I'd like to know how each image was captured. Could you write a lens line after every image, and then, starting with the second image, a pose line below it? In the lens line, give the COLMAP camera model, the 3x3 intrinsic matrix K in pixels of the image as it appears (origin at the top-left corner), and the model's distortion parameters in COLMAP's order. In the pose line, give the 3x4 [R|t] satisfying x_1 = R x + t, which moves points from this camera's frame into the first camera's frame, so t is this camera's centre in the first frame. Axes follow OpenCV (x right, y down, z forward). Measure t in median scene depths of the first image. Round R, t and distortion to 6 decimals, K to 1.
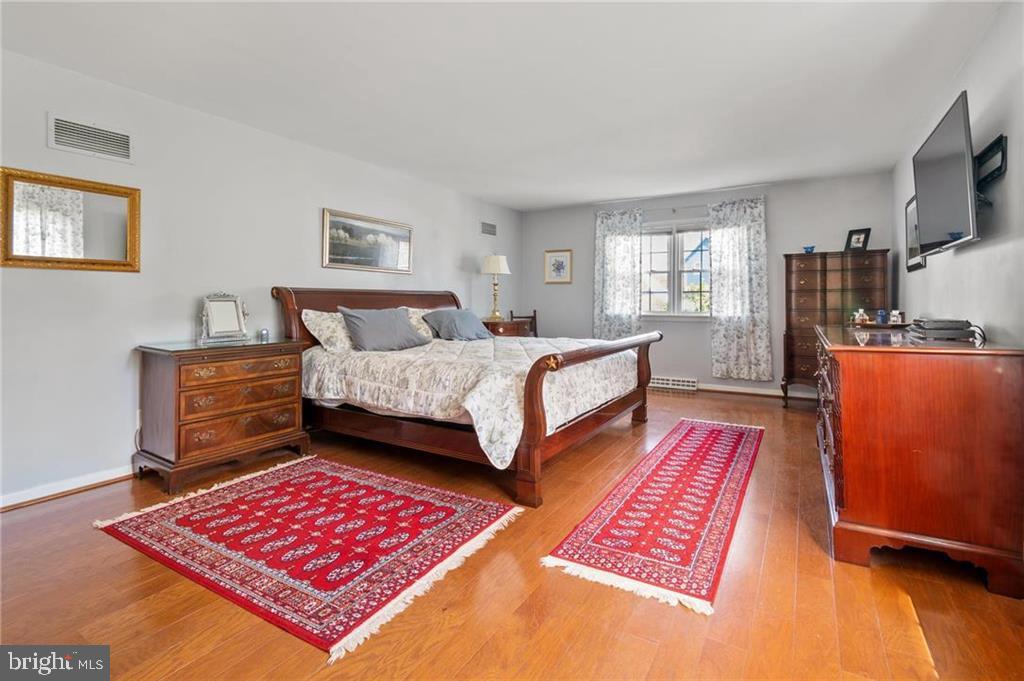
lens RADIAL K [[445.8, 0, 508.4], [0, 445.8, 297.9], [0, 0, 1]] dist [0.001717, 0.000144]
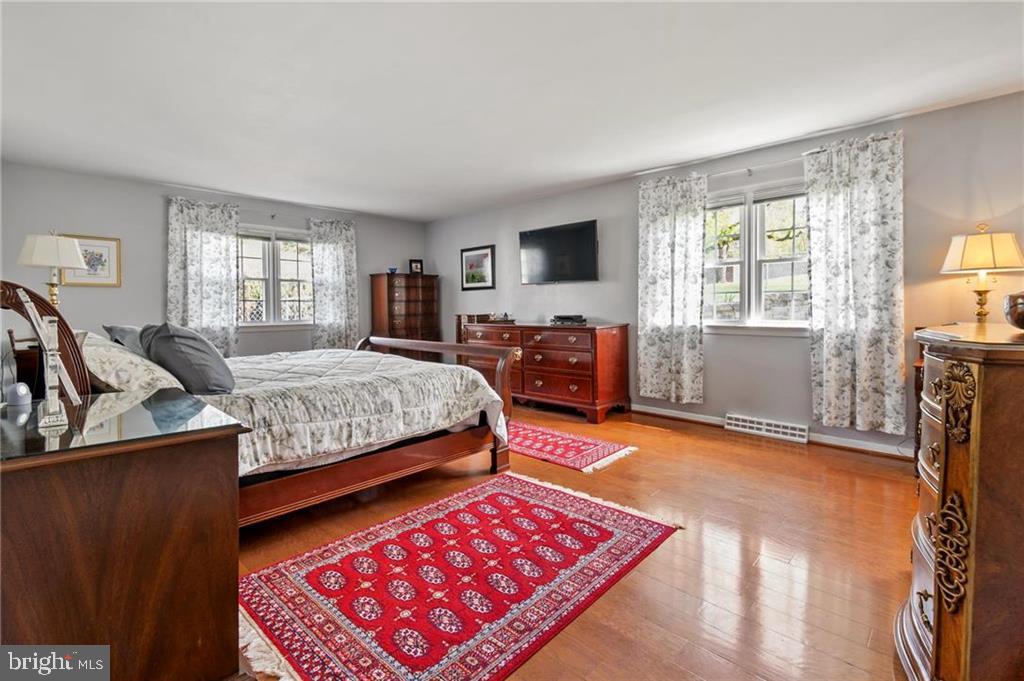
lens RADIAL K [[456.7, 0, 511.2], [0, 456.7, 307.6], [0, 0, 1]] dist [0.000782, 0.000044]
pose [[0.252026, -0.003527, 0.967714, -0.595155], [0.004083, 0.999988, 0.002581, 0.001338], [-0.967712, 0.003301, 0.252037, 0.325268]]
